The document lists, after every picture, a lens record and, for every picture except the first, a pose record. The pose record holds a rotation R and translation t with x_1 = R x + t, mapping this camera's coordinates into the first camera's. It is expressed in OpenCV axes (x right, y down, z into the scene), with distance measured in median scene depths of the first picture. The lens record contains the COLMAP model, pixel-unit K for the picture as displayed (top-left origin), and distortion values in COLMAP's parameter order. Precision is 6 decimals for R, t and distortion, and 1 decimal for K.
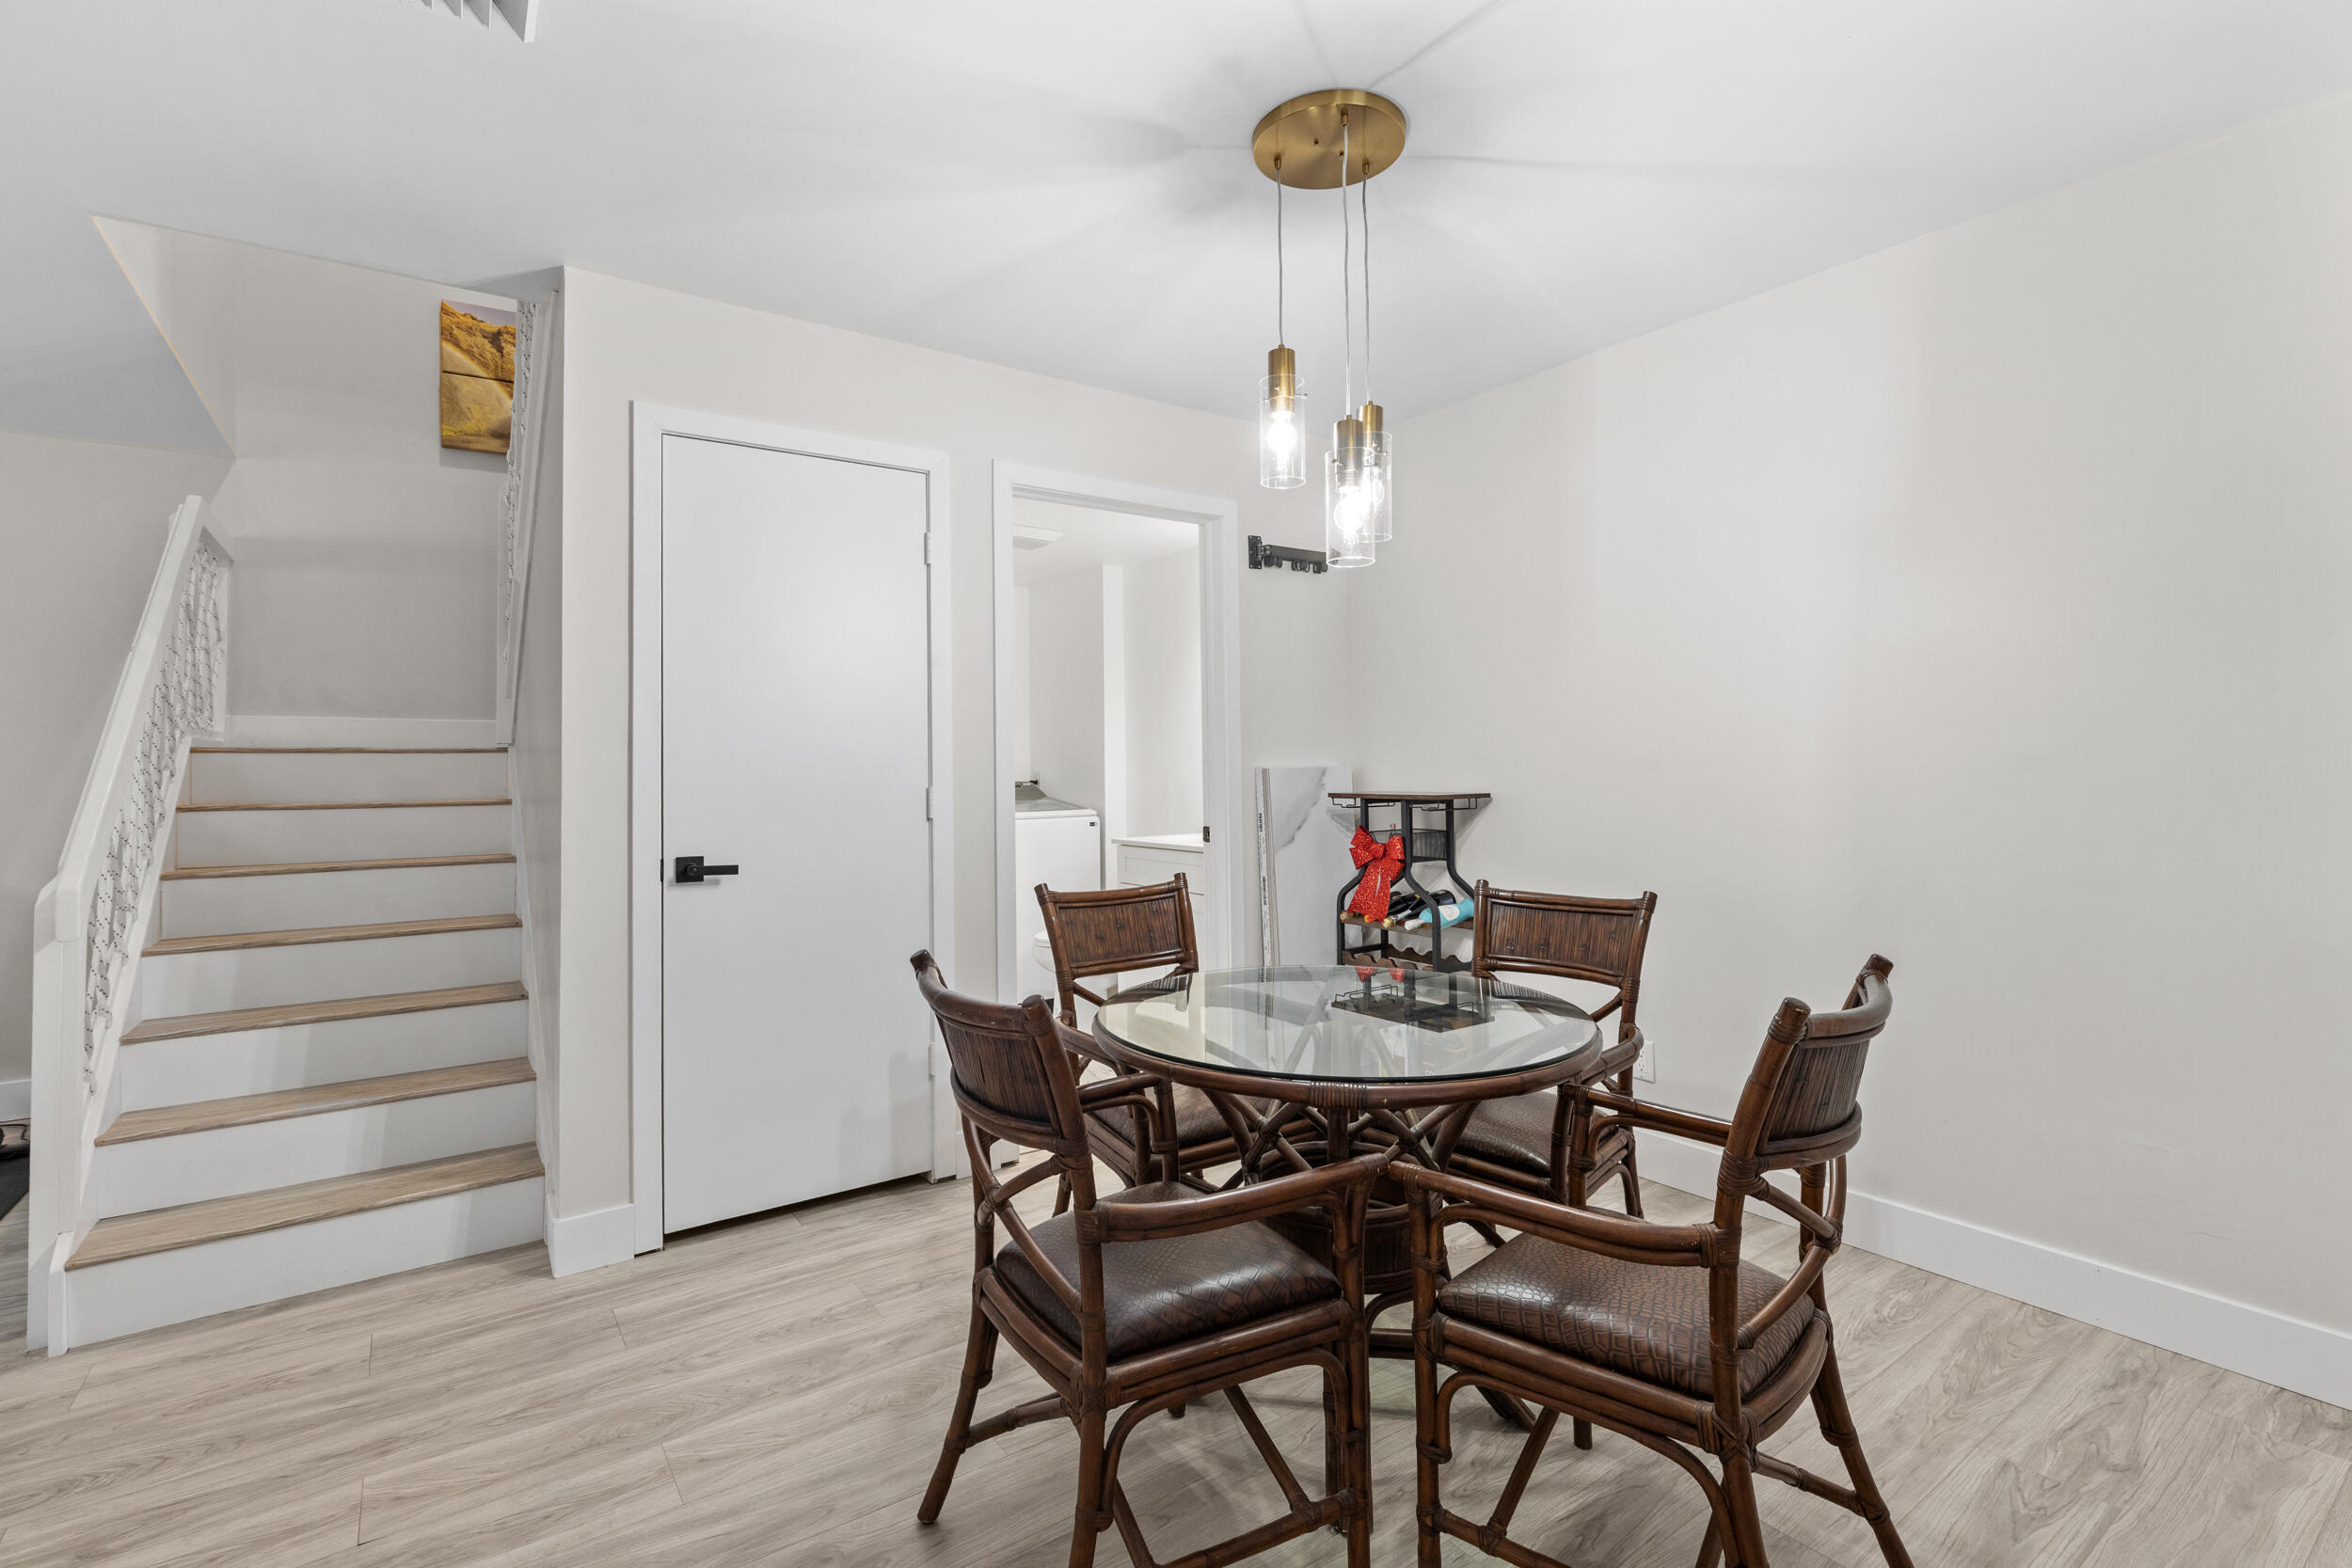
lens RADIAL K [[1055.8, 0, 1146.9], [0, 1055.8, 737.0], [0, 0, 1]] dist [-0.001301, -0.001204]
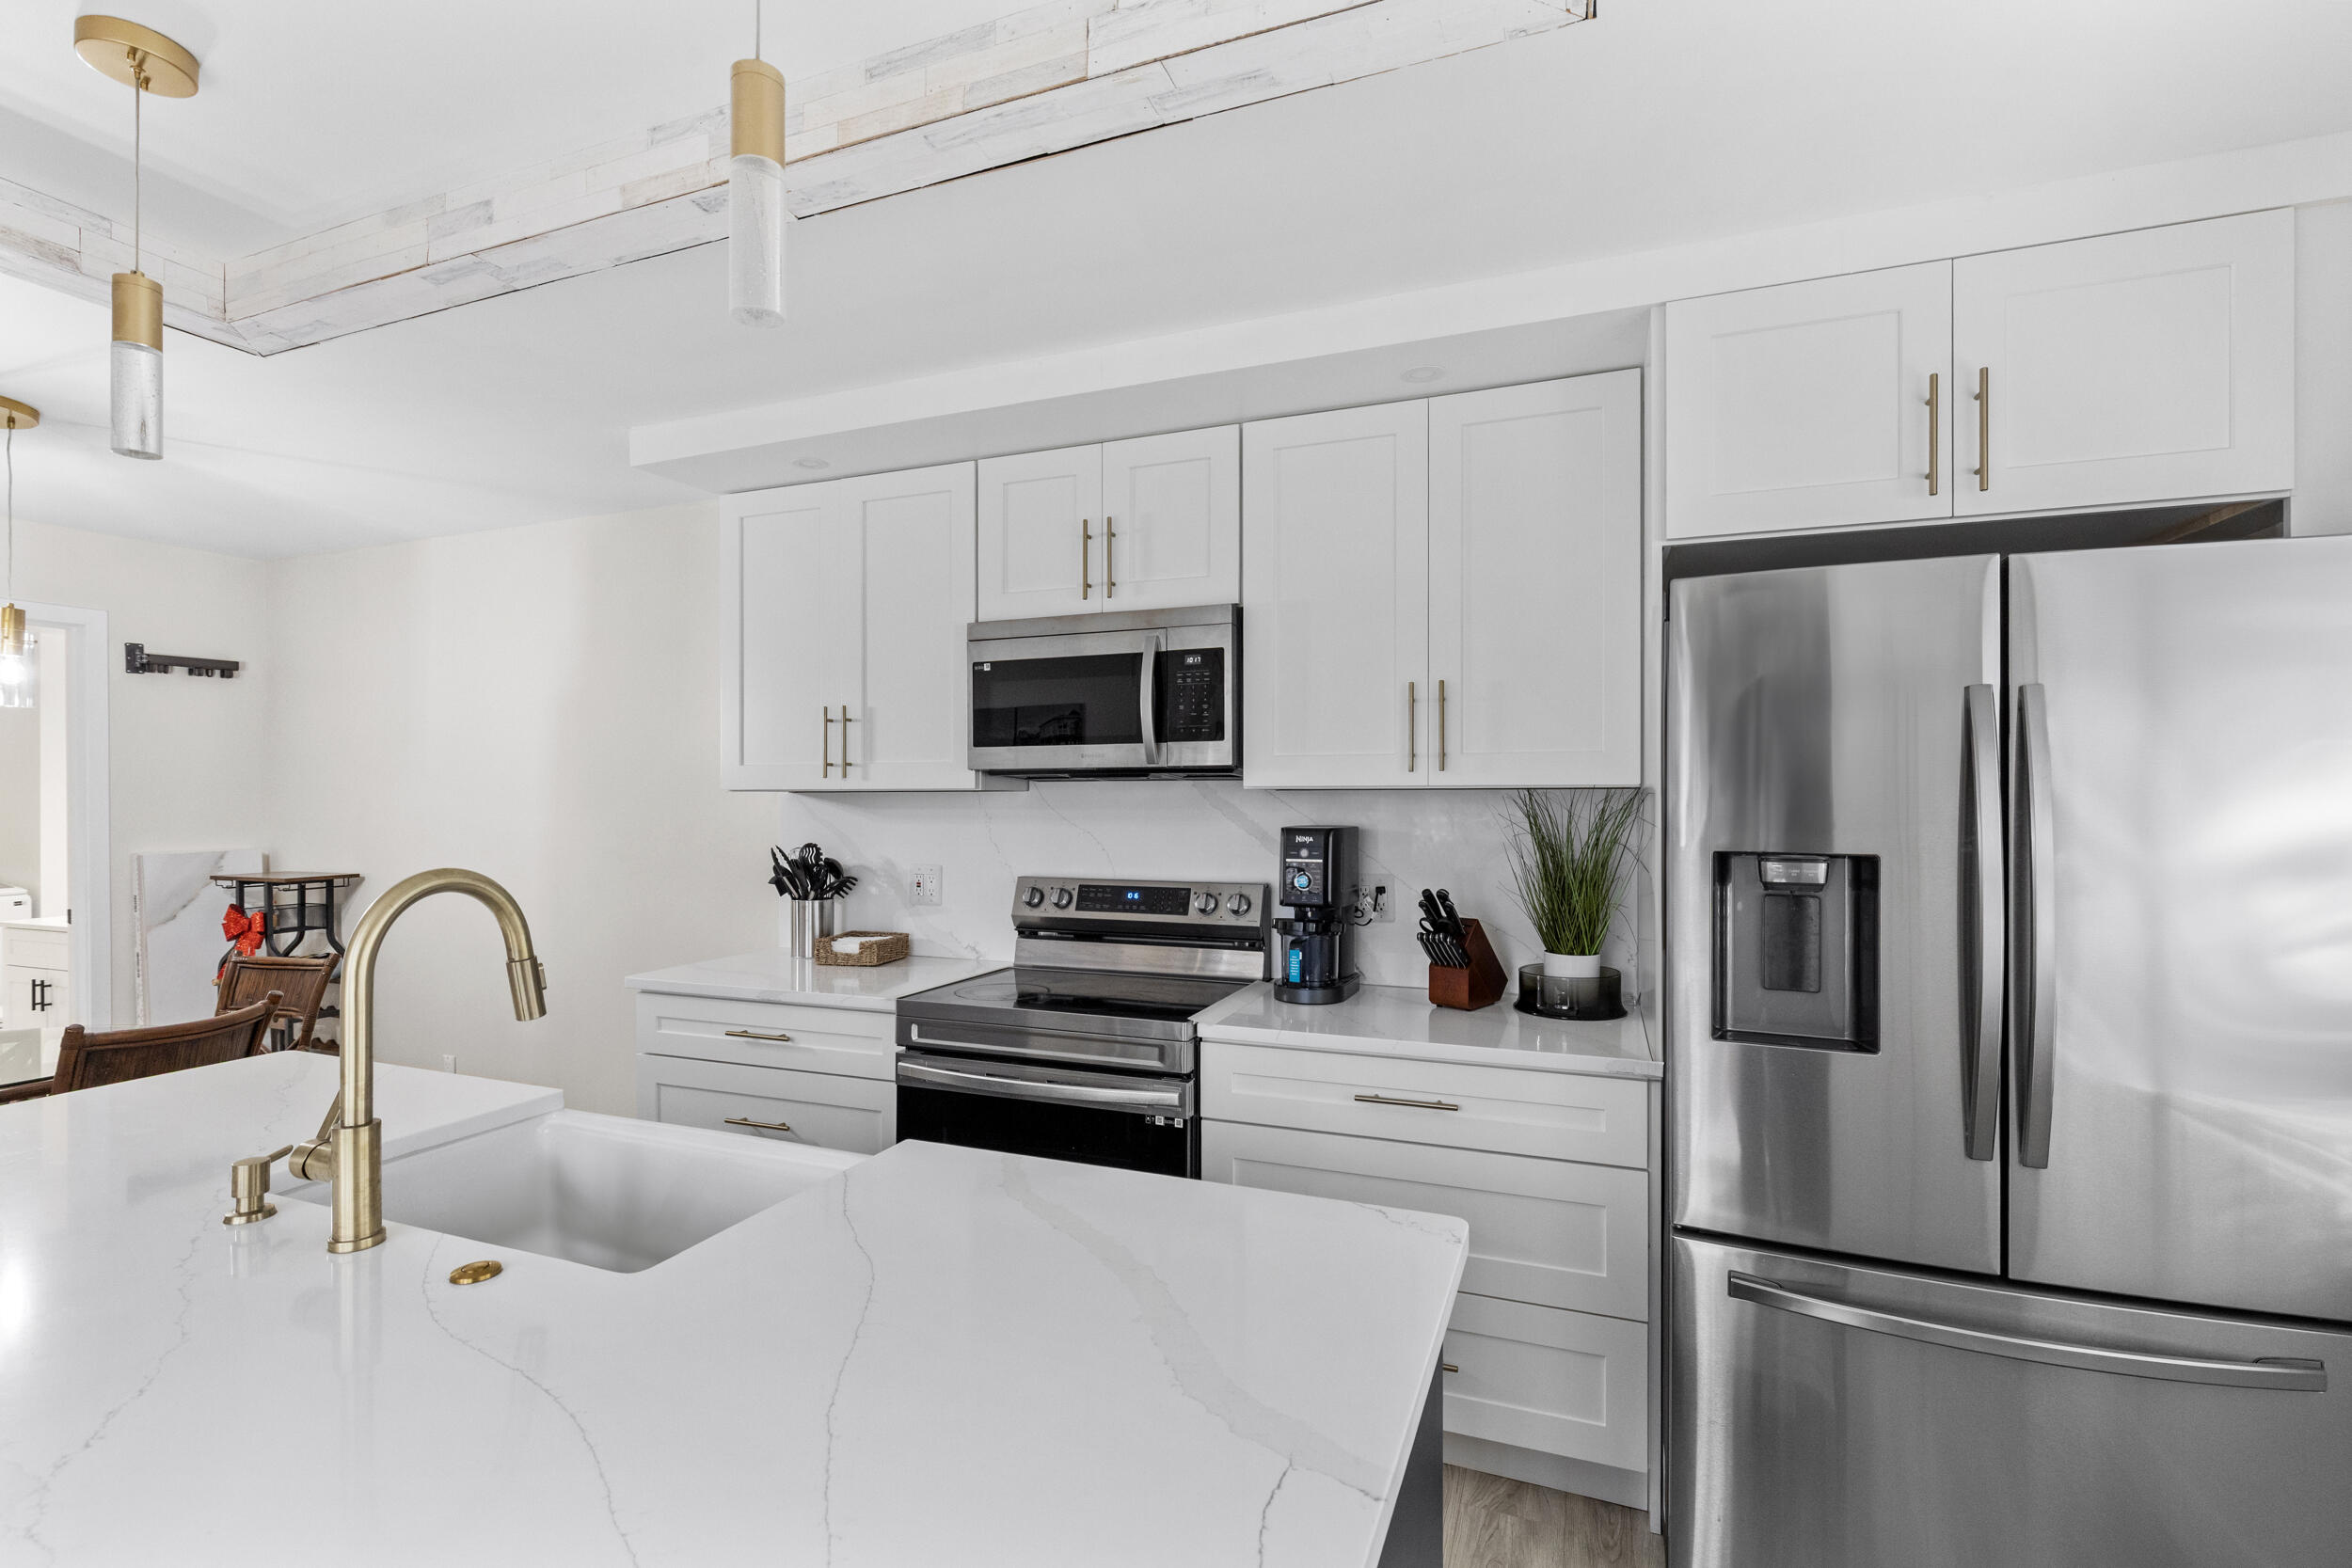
lens RADIAL K [[1055.8, 0, 1183.4], [0, 1055.8, 796.6], [0, 0, 1]] dist [-0.001301, -0.001204]
pose [[0.829656, 0.008451, 0.558212, 0.432280], [-0.021080, 0.999647, 0.016196, -0.078133], [-0.557877, -0.025204, 0.829541, -0.570225]]
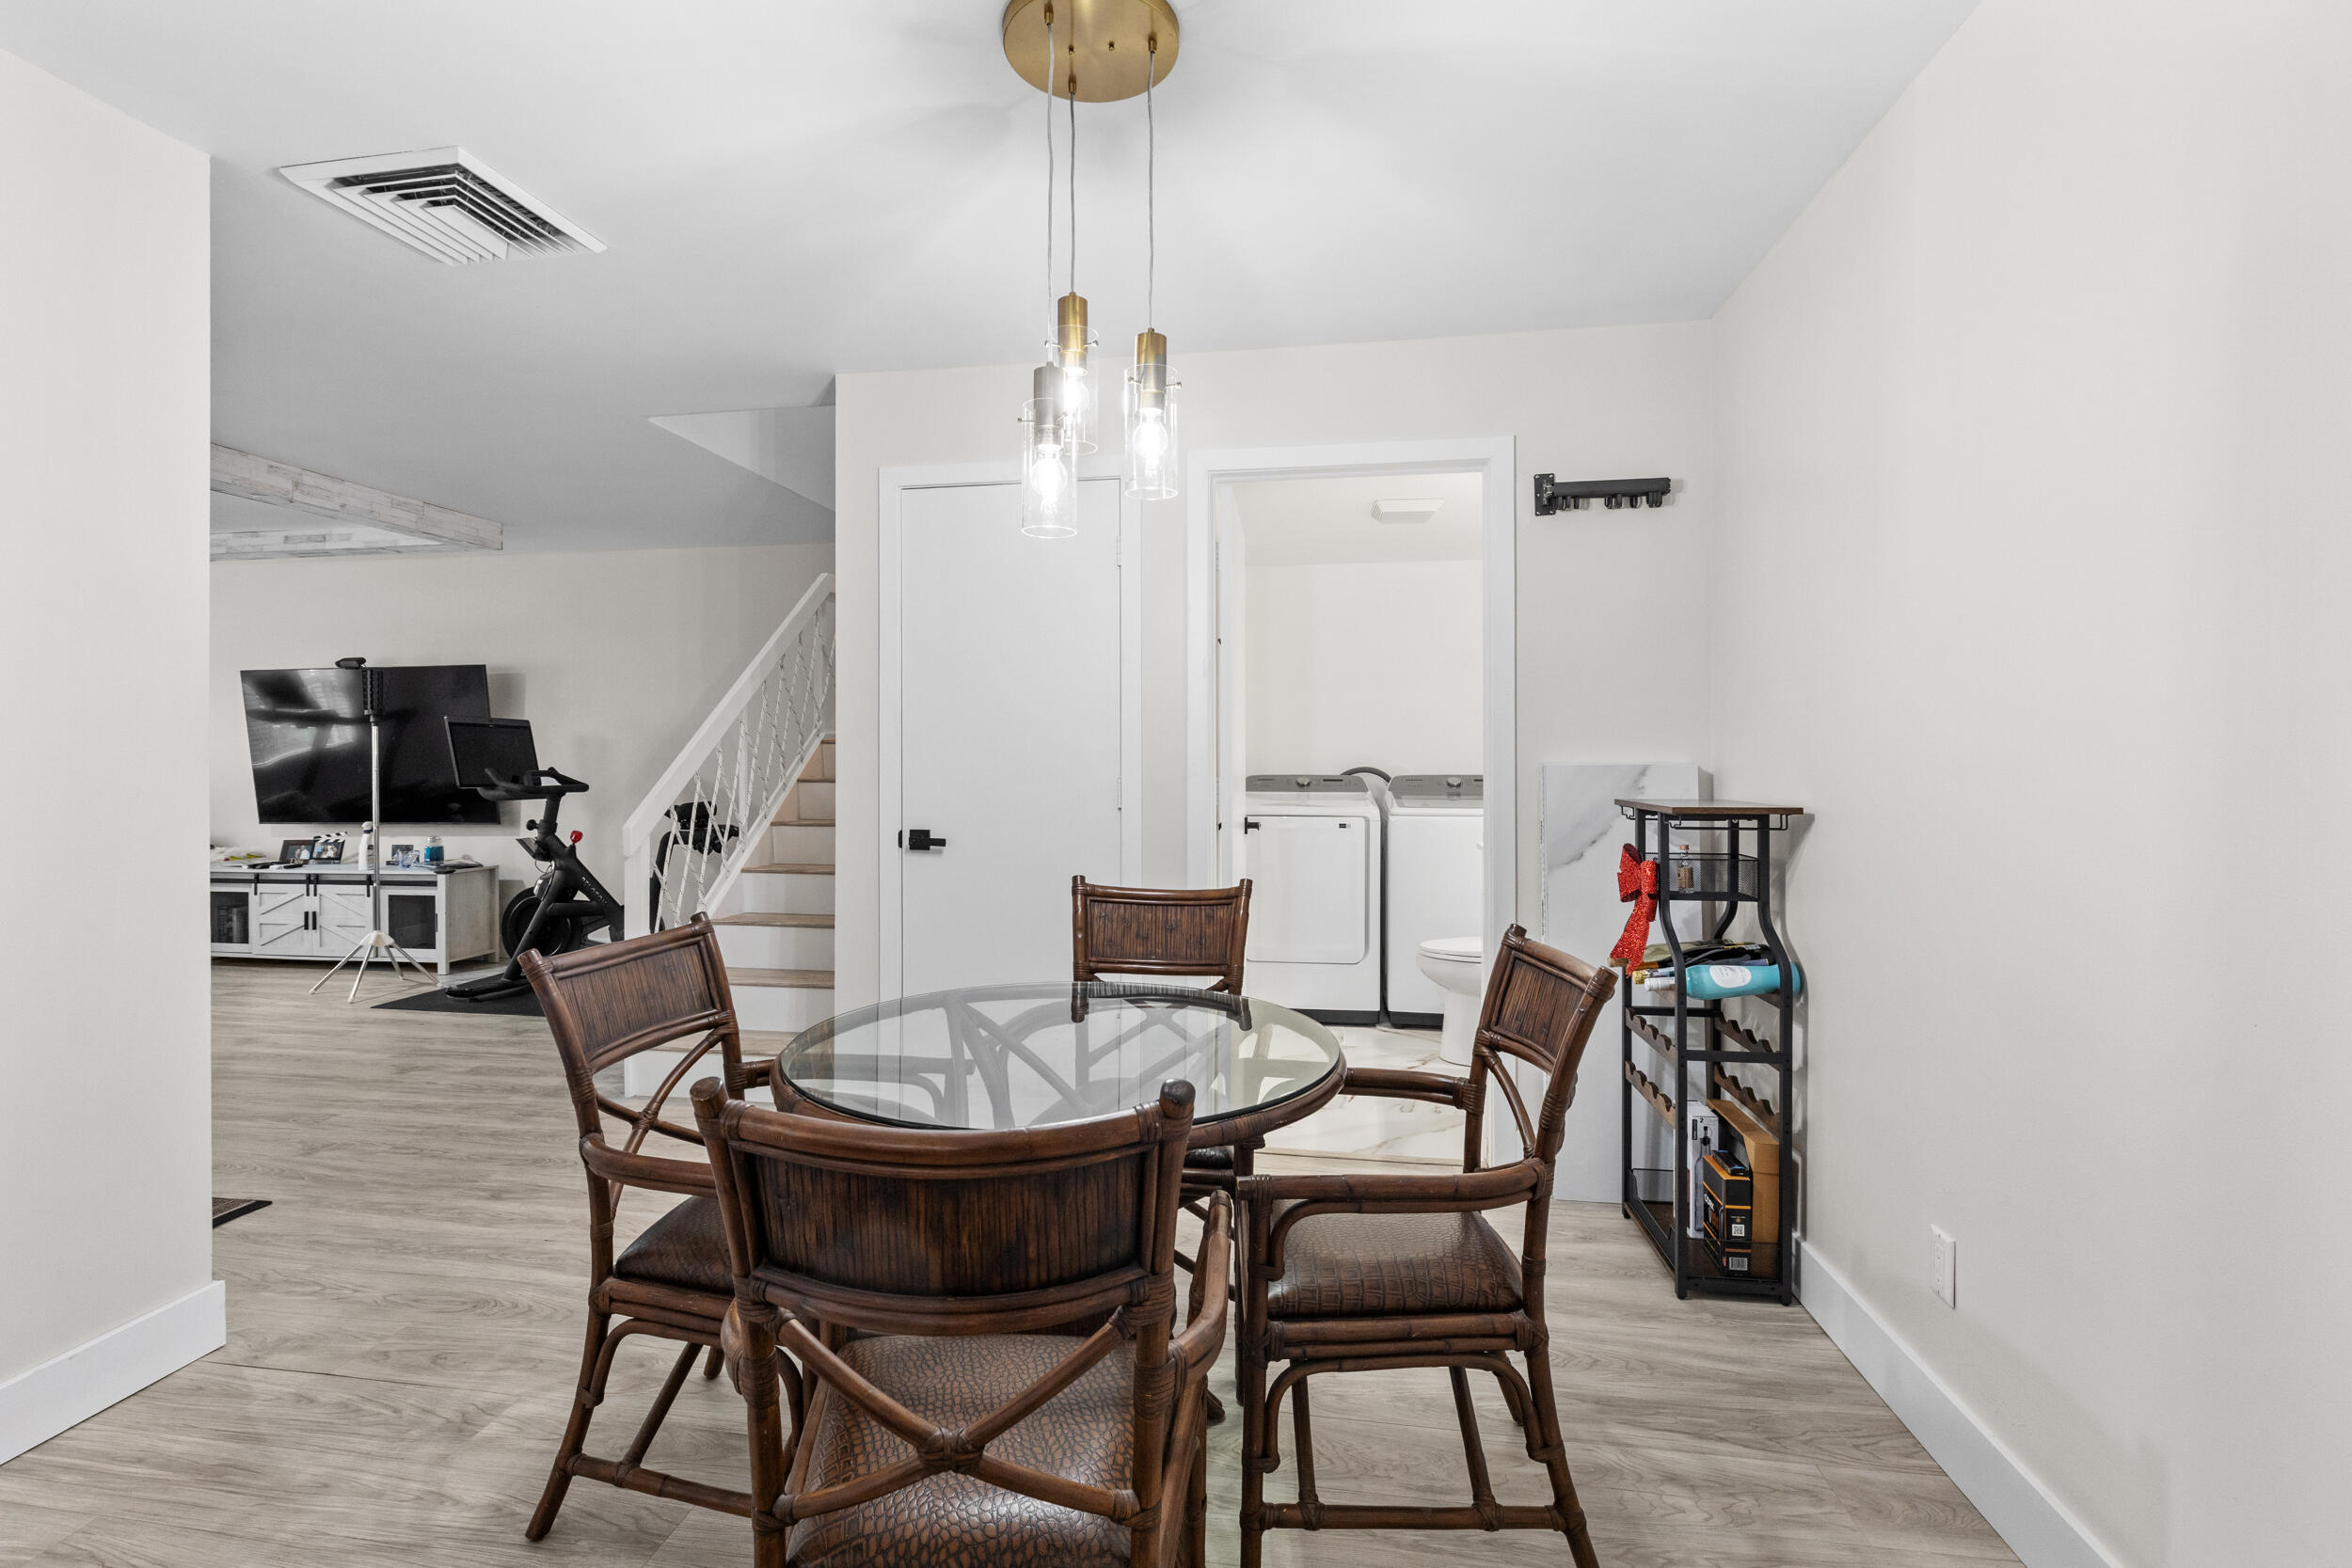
lens RADIAL K [[1055.8, 0, 1170.0], [0, 1055.8, 760.0], [0, 0, 1]] dist [-0.001301, -0.001204]
pose [[0.719114, 0.011583, -0.694795, 0.495066], [0.011541, 0.999524, 0.028608, -0.000456], [0.694796, -0.028591, 0.718639, 0.244426]]
